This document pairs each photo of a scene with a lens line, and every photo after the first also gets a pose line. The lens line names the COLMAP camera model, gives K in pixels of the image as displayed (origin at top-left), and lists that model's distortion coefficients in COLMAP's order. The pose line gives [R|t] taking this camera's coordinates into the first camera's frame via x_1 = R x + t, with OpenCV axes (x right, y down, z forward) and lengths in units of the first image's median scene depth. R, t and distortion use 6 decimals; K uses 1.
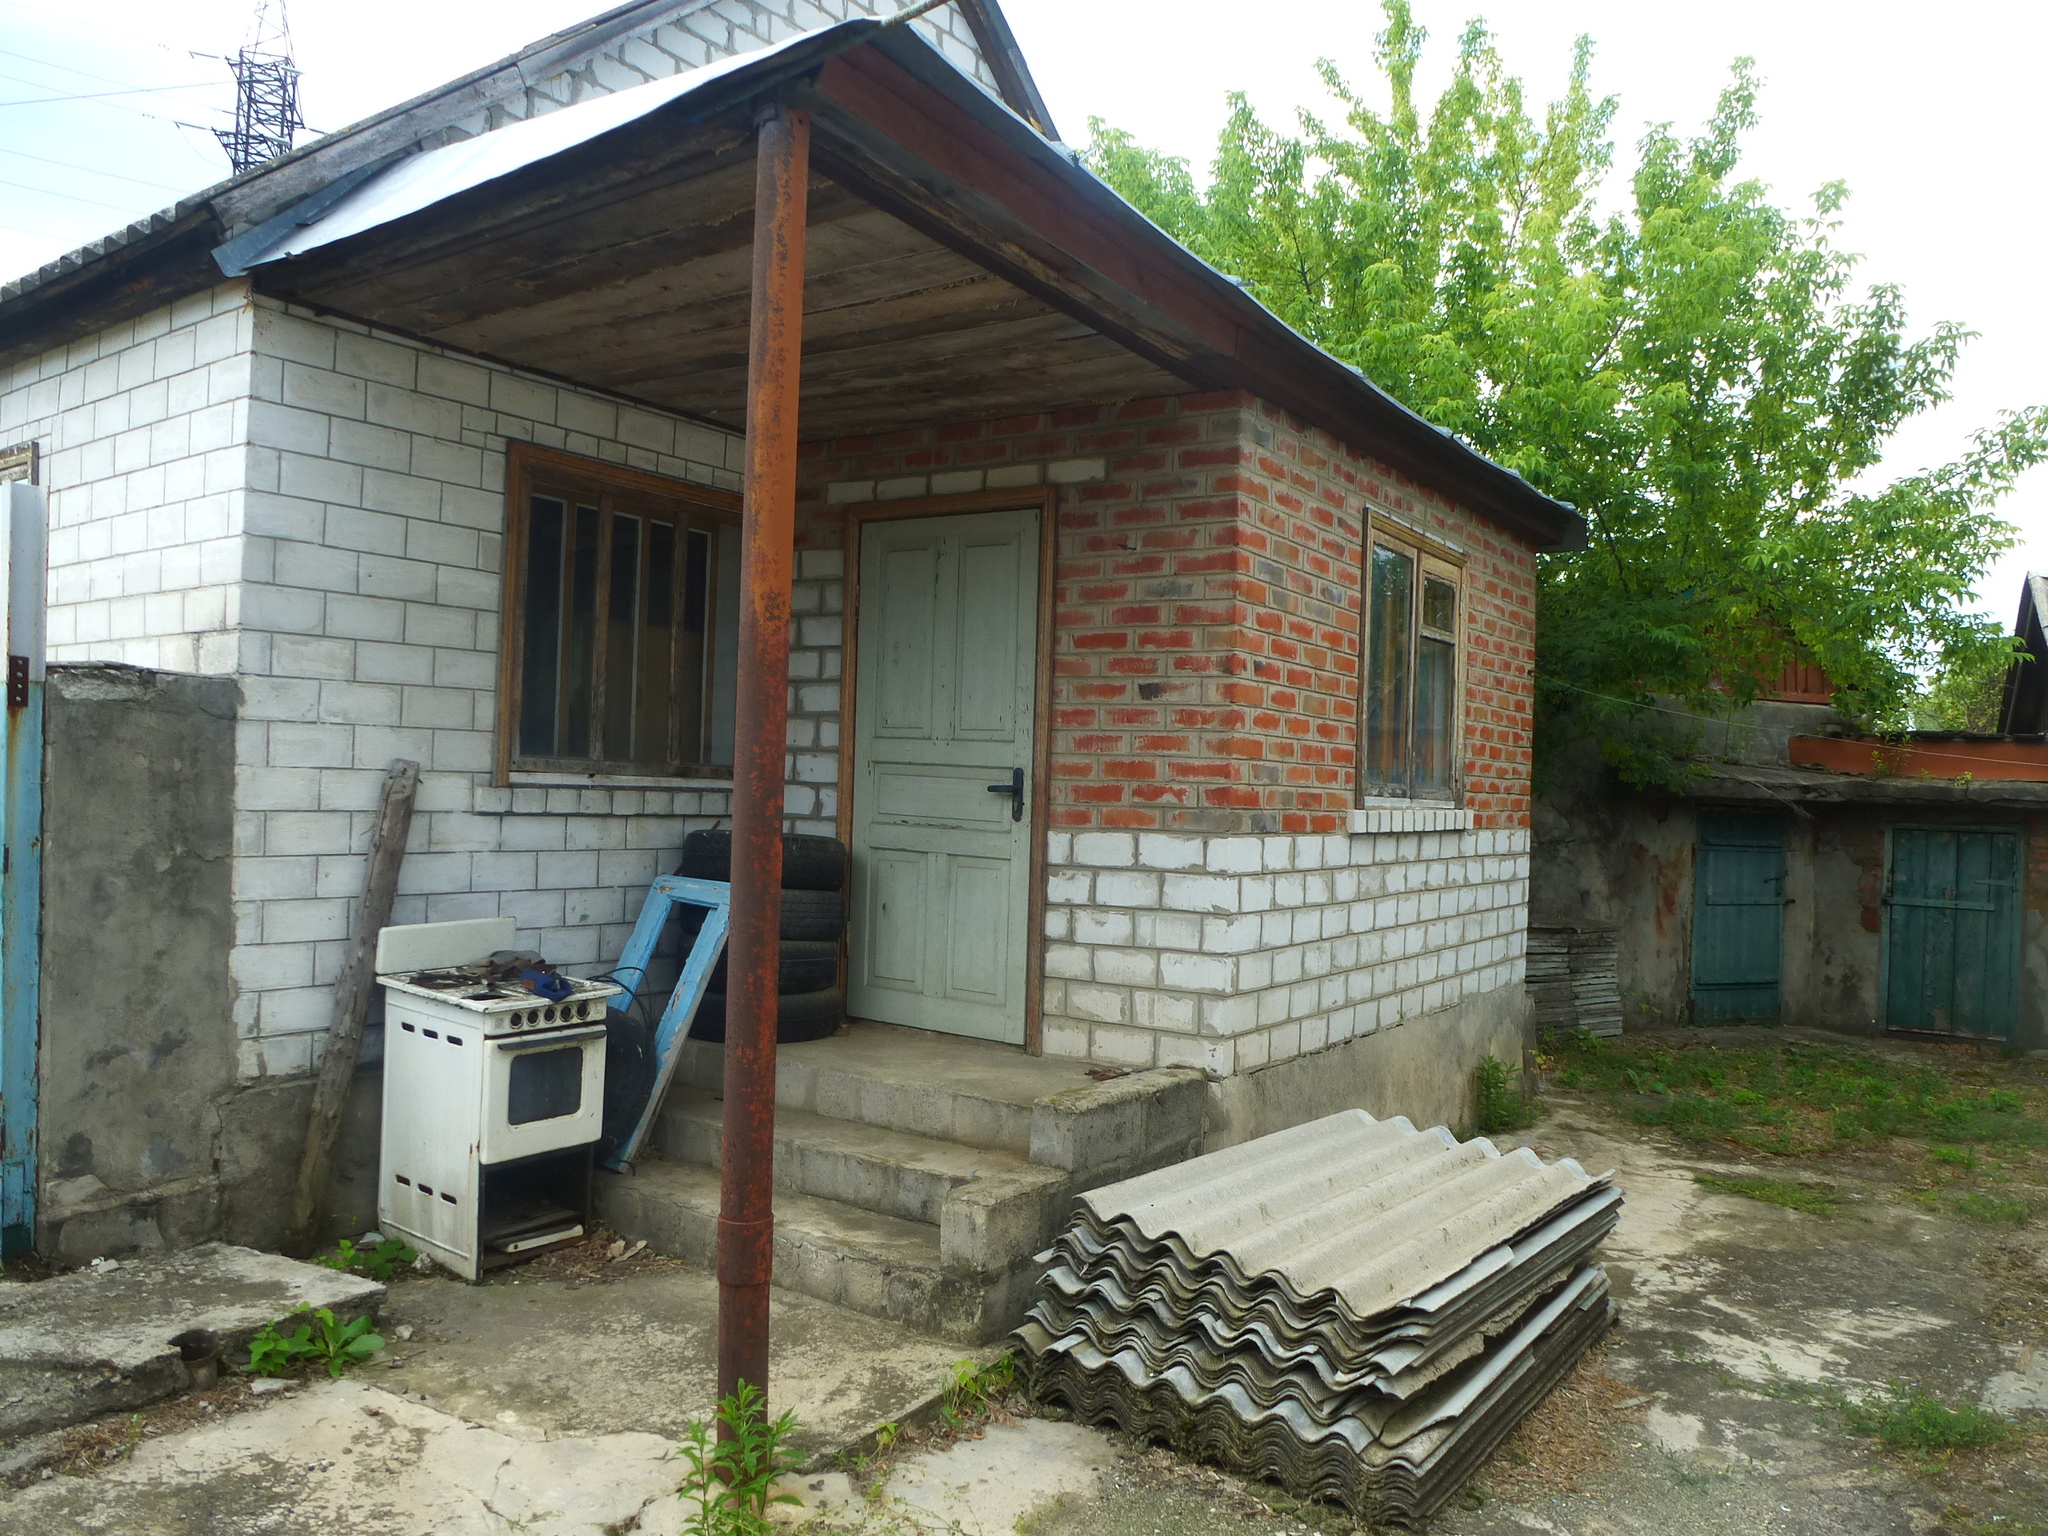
lens RADIAL K [[1475.3, 0, 1031.0], [0, 1475.3, 768.6], [0, 0, 1]] dist [-0.061190, 0.024847]
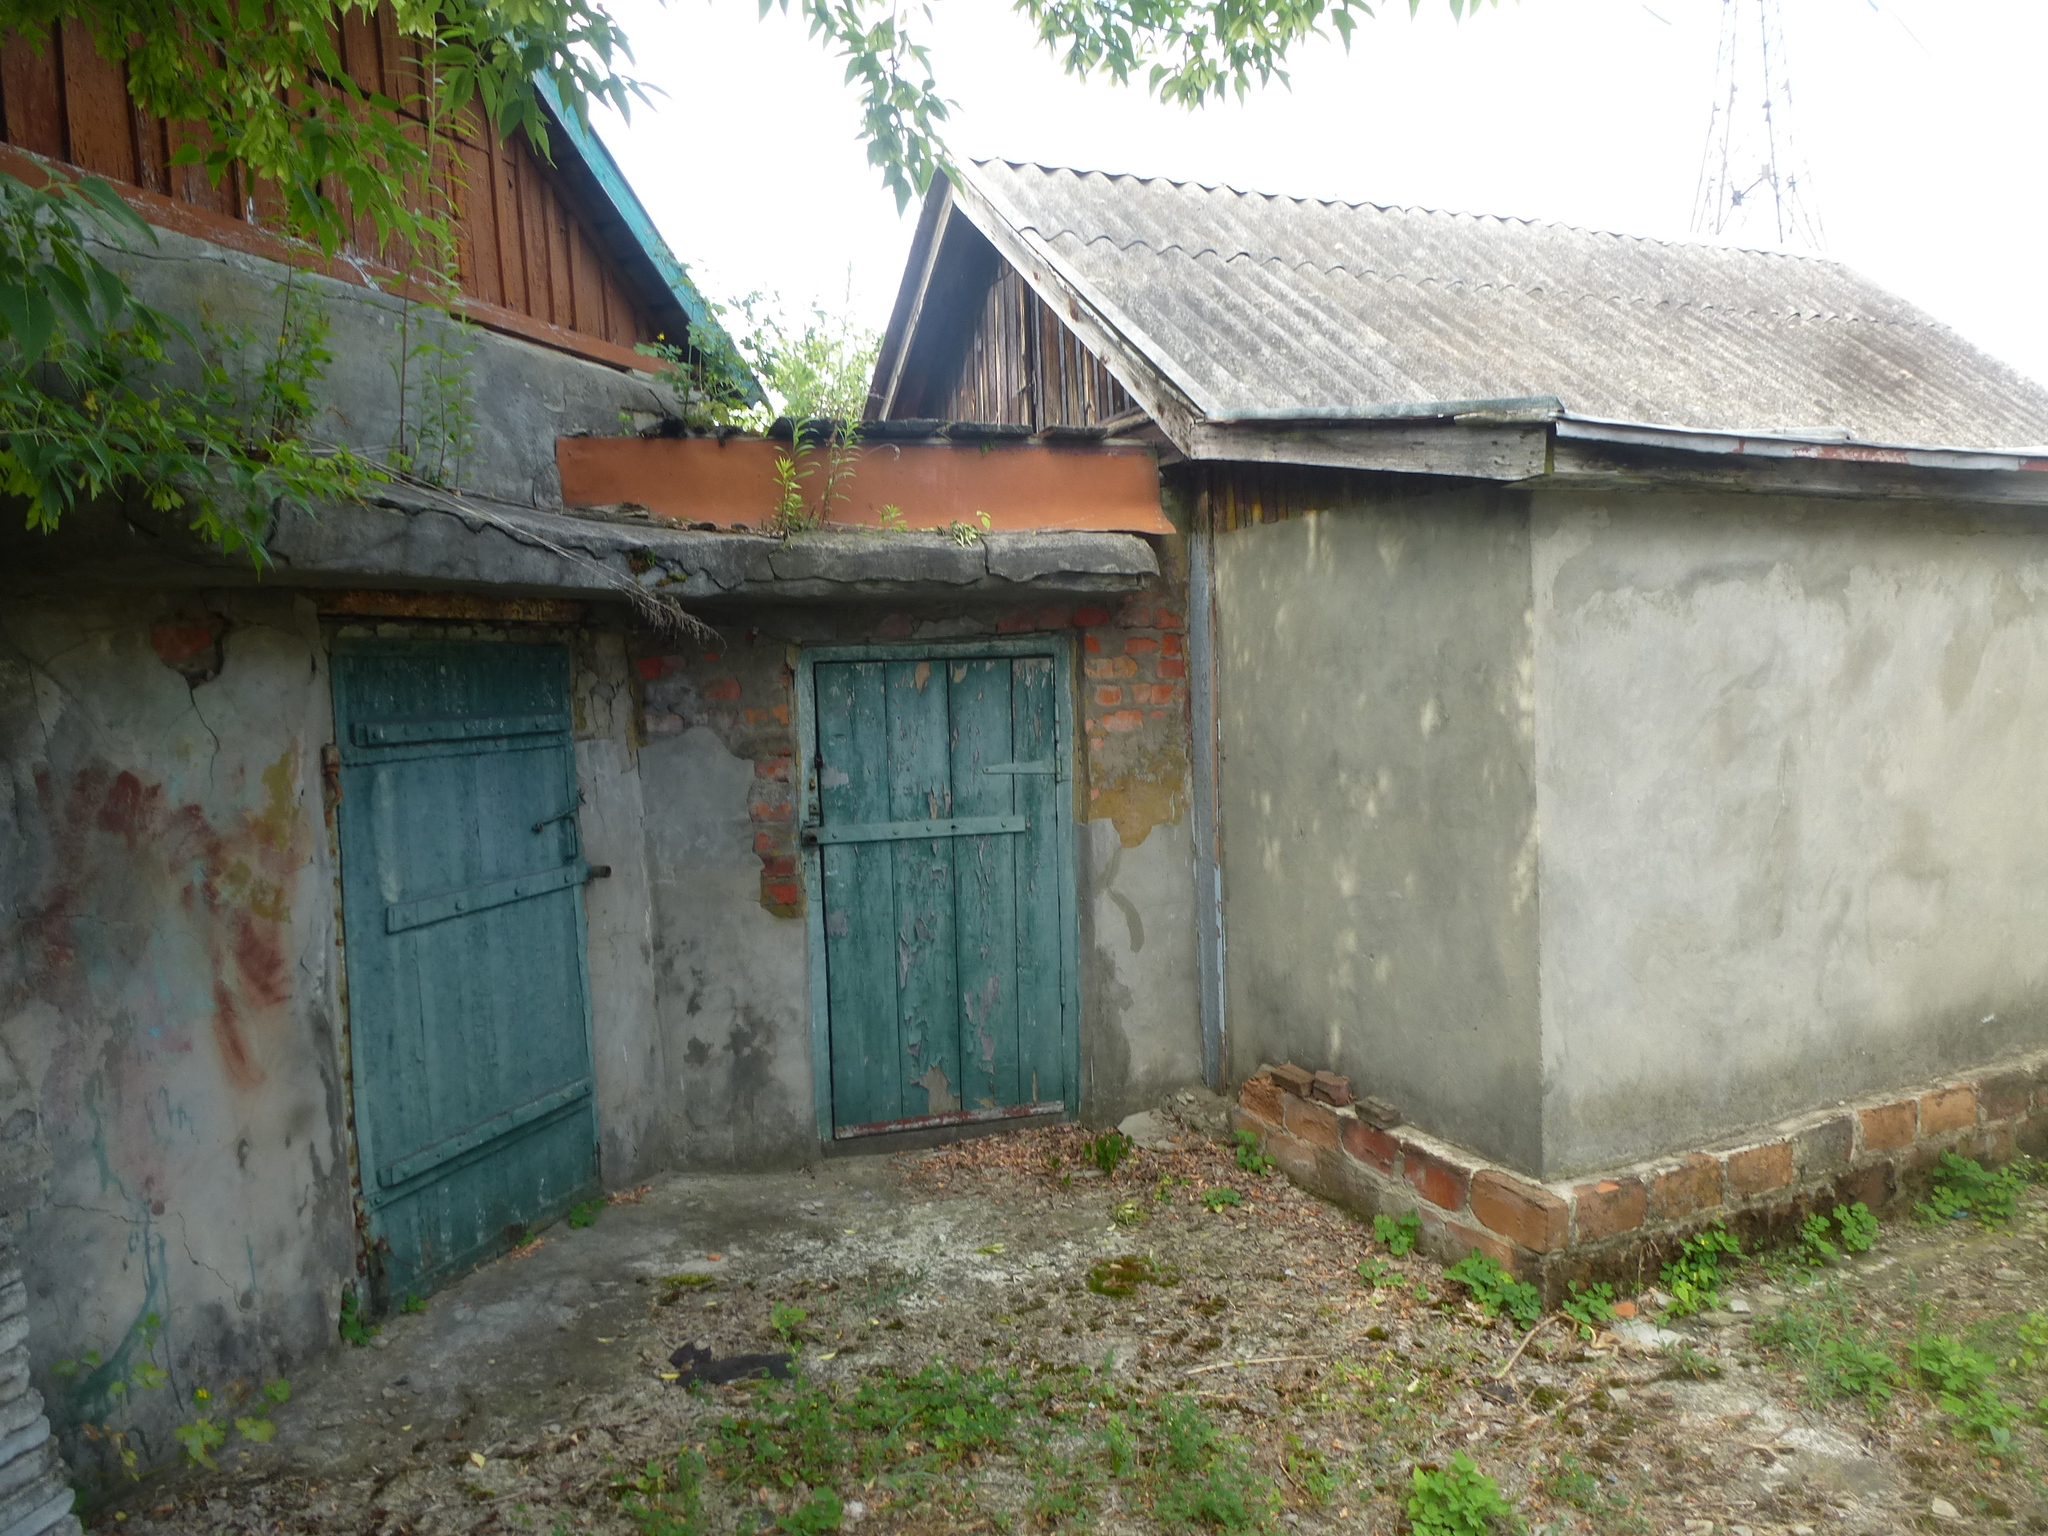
lens RADIAL K [[1475.3, 0, 1039.3], [0, 1475.3, 779.3], [0, 0, 1]] dist [-0.061190, 0.024847]
pose [[0.624177, -0.116770, 0.772507, 0.489194], [0.041108, 0.992307, 0.116779, 0.045118], [-0.780200, -0.041135, 0.624176, 1.087390]]
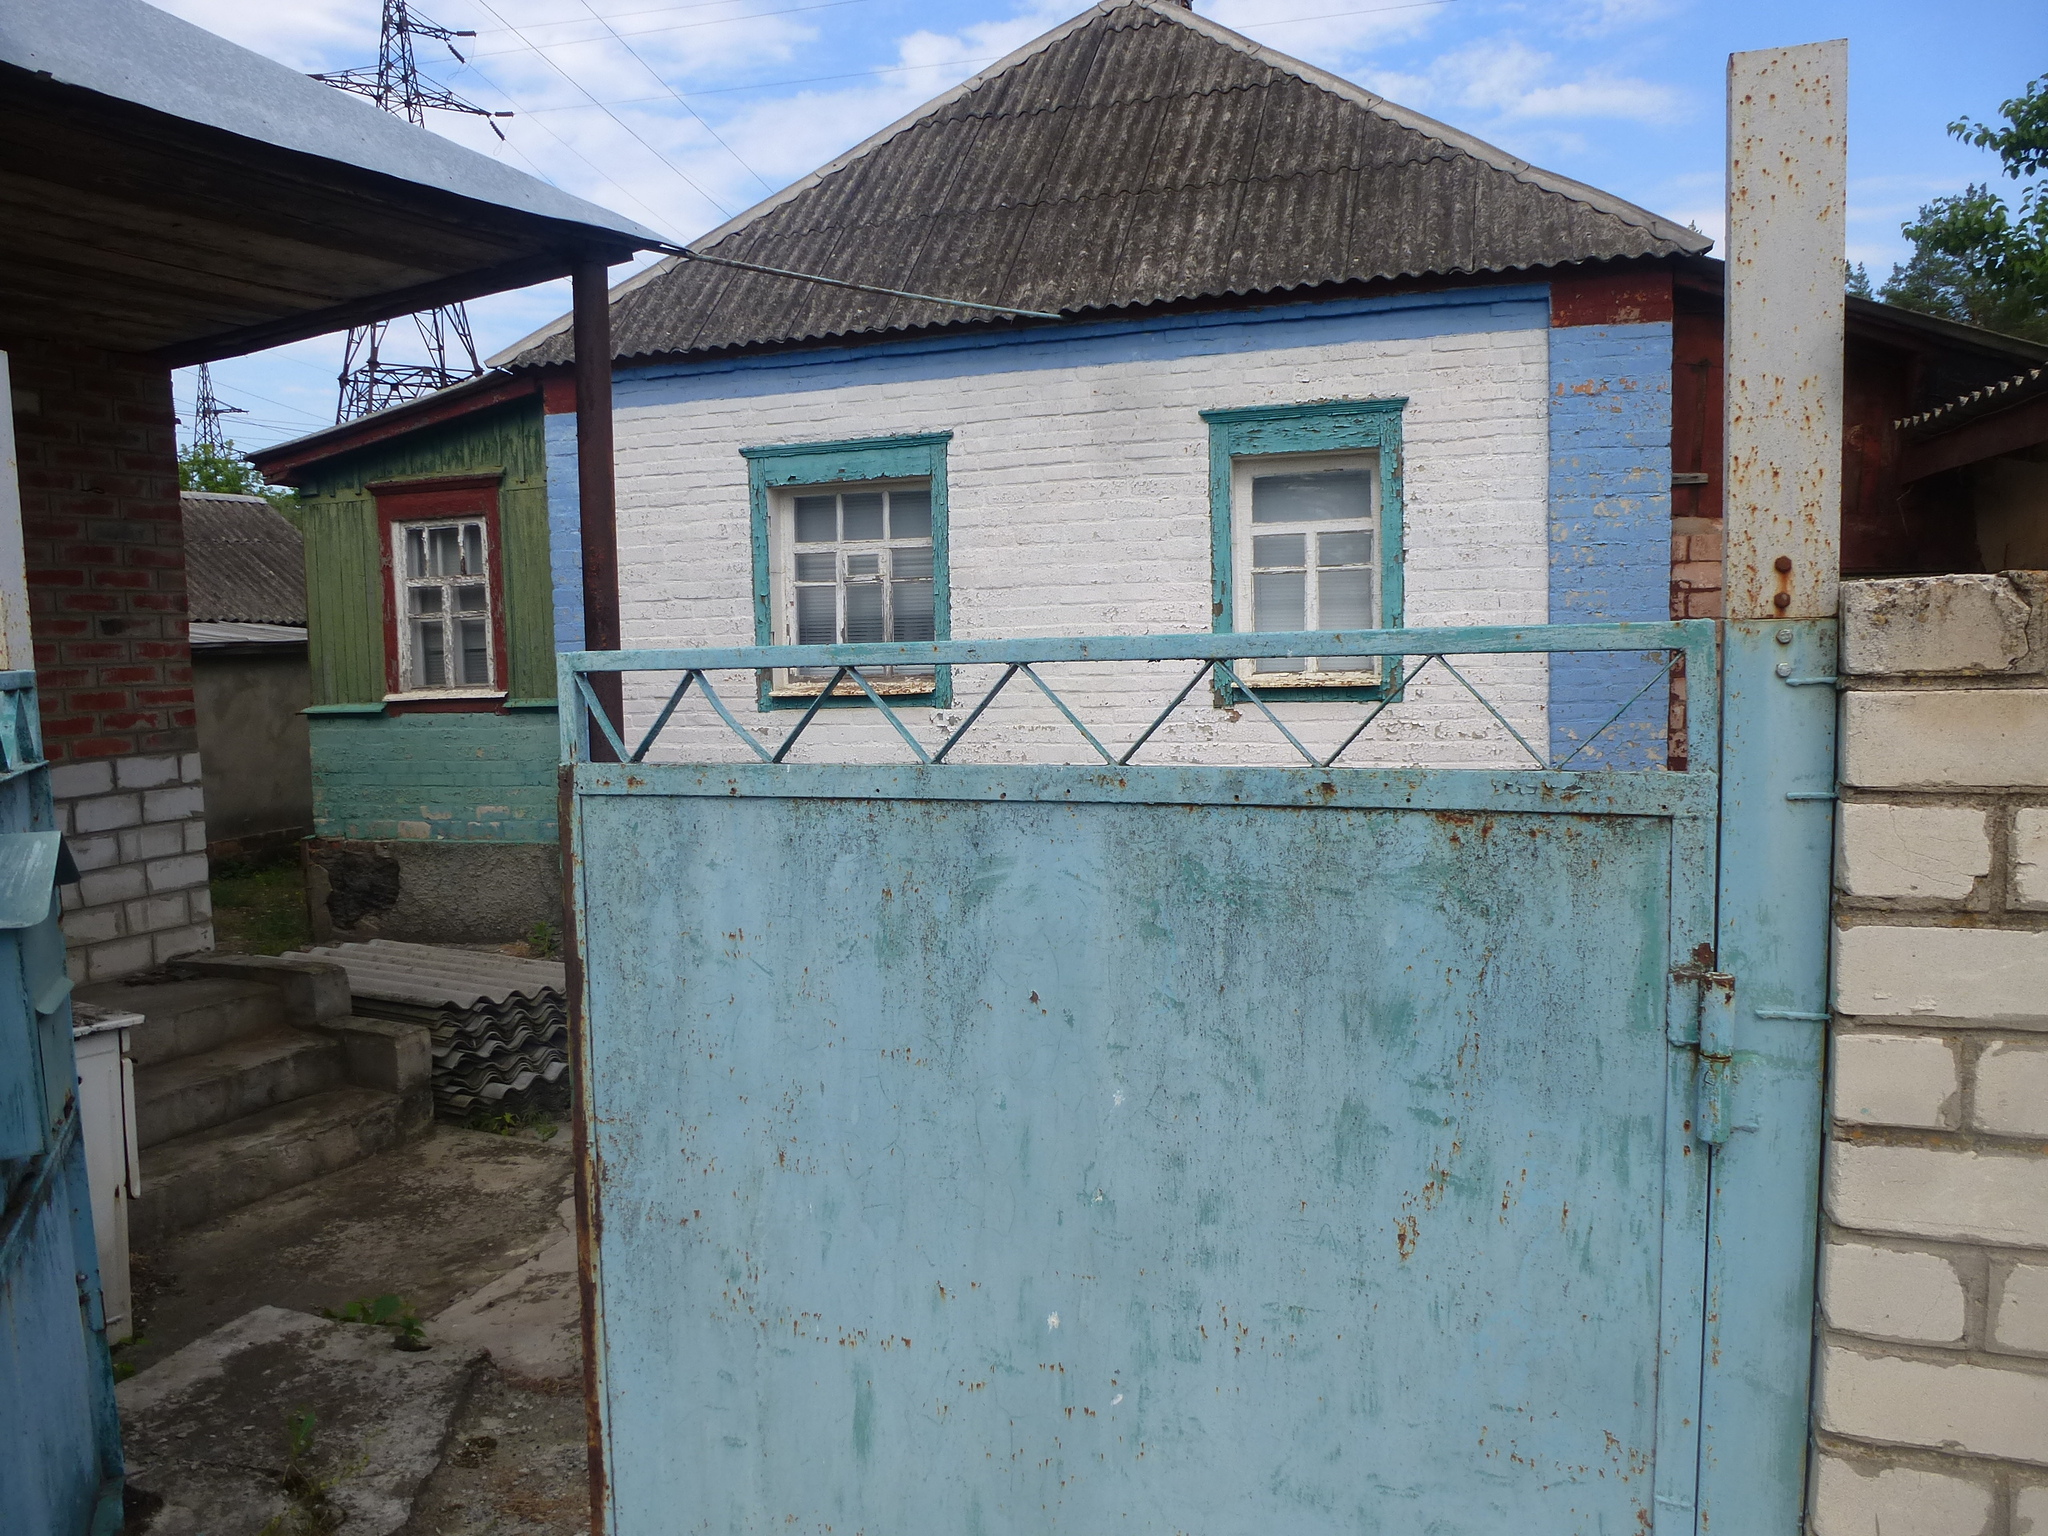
lens RADIAL K [[1475.3, 0, 1027.3], [0, 1475.3, 759.4], [0, 0, 1]] dist [-0.061190, 0.024847]
pose [[-0.136718, -0.114477, 0.983973, -0.806674], [0.011536, 0.993049, 0.117136, -0.055090], [-0.990543, 0.027366, -0.134447, 0.367623]]
